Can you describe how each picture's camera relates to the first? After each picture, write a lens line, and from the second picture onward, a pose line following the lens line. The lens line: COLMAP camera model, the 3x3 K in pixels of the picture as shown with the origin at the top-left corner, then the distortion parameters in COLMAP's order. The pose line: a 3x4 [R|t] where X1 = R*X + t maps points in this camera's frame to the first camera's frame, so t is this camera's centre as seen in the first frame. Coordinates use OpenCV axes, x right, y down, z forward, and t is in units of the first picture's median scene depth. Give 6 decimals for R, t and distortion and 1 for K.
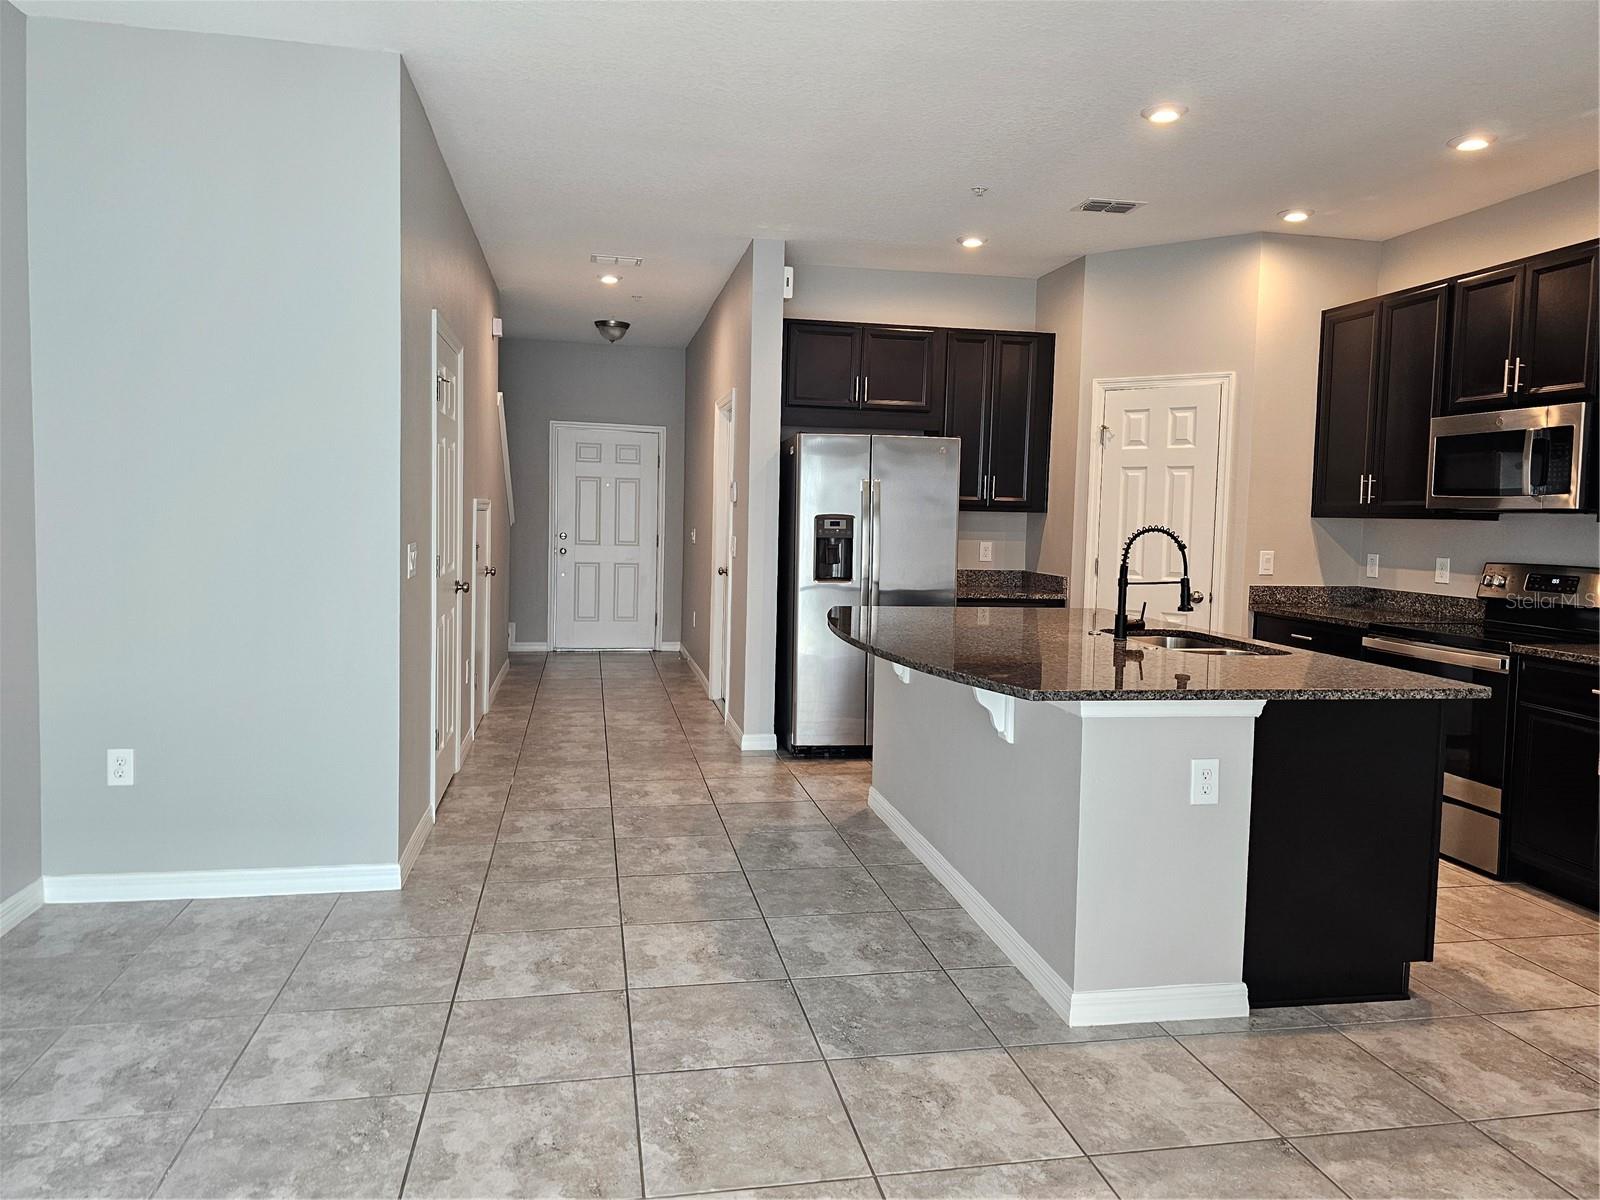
lens RADIAL K [[1076.0, 0, 798.1], [0, 1076.0, 595.1], [0, 0, 1]] dist [0.018812, -0.005982]
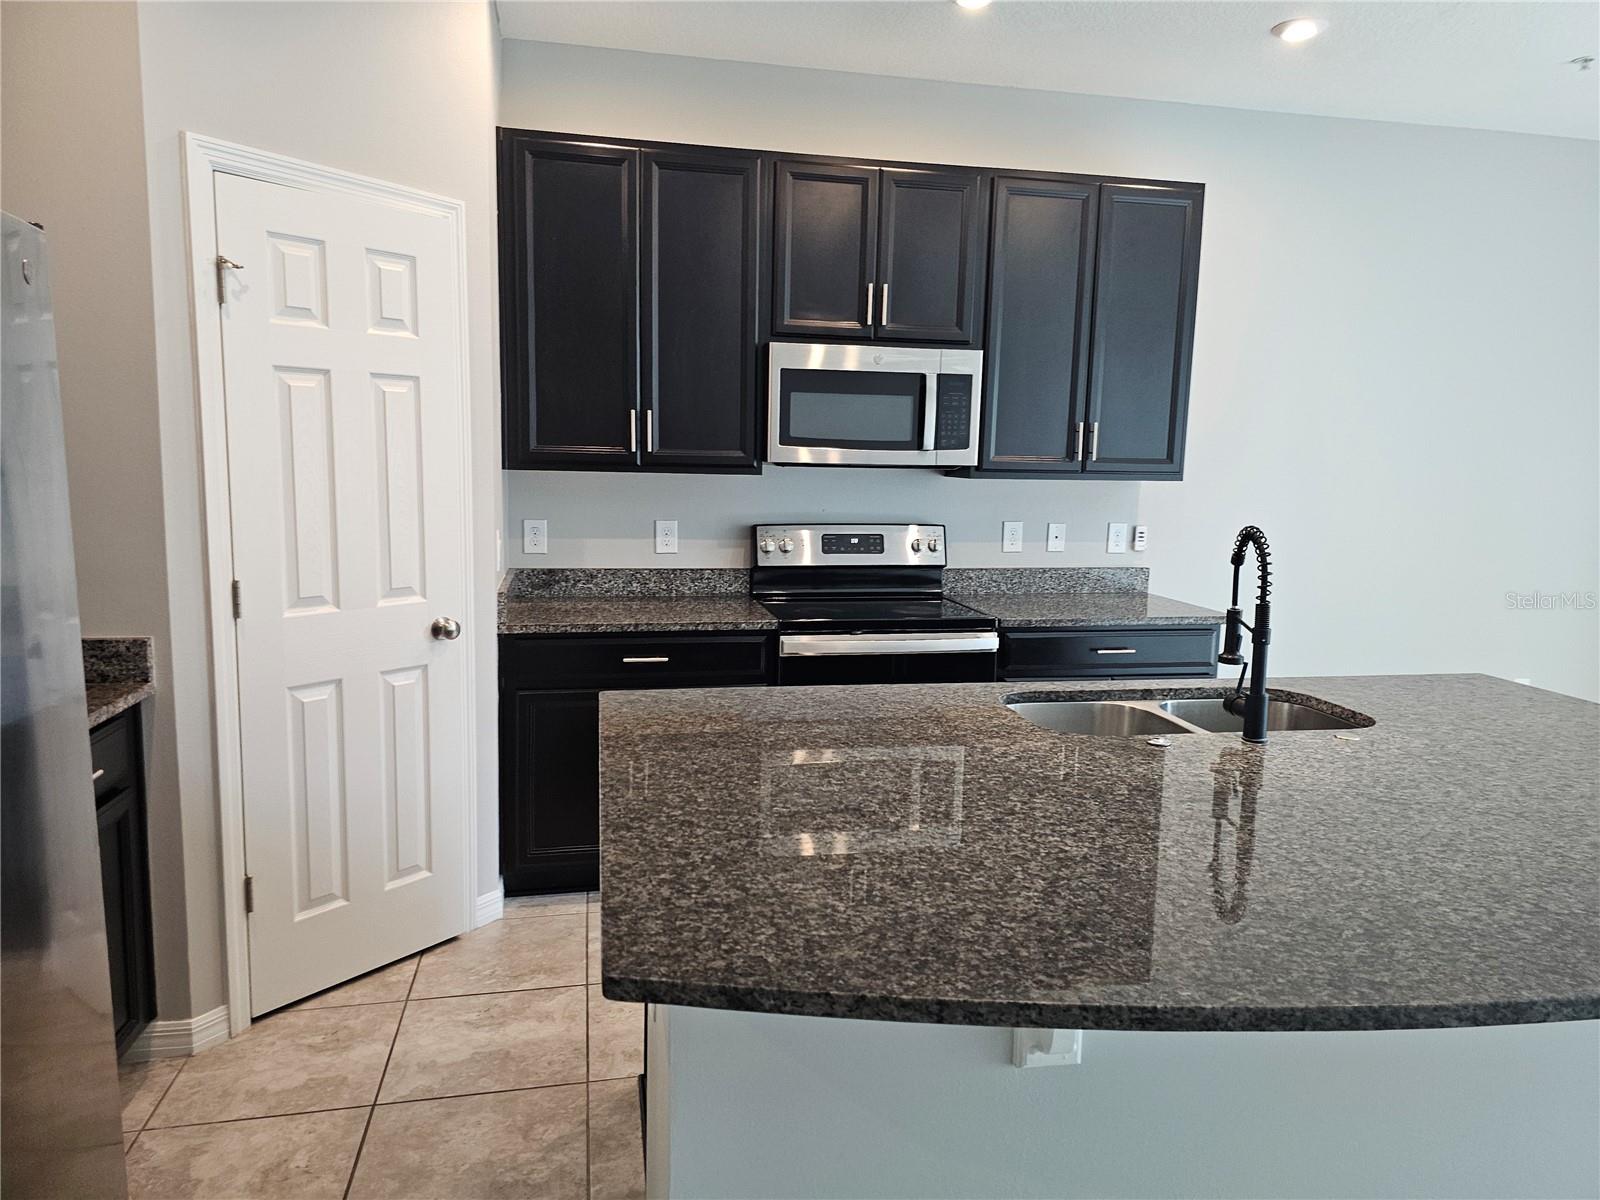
lens RADIAL K [[1076.0, 0, 800.3], [0, 1076.0, 597.6], [0, 0, 1]] dist [0.018812, -0.005982]
pose [[-0.023008, -0.159127, 0.986990, -0.178798], [0.054628, 0.985576, 0.160172, -0.101180], [-0.998242, 0.057602, -0.013983, 0.952238]]
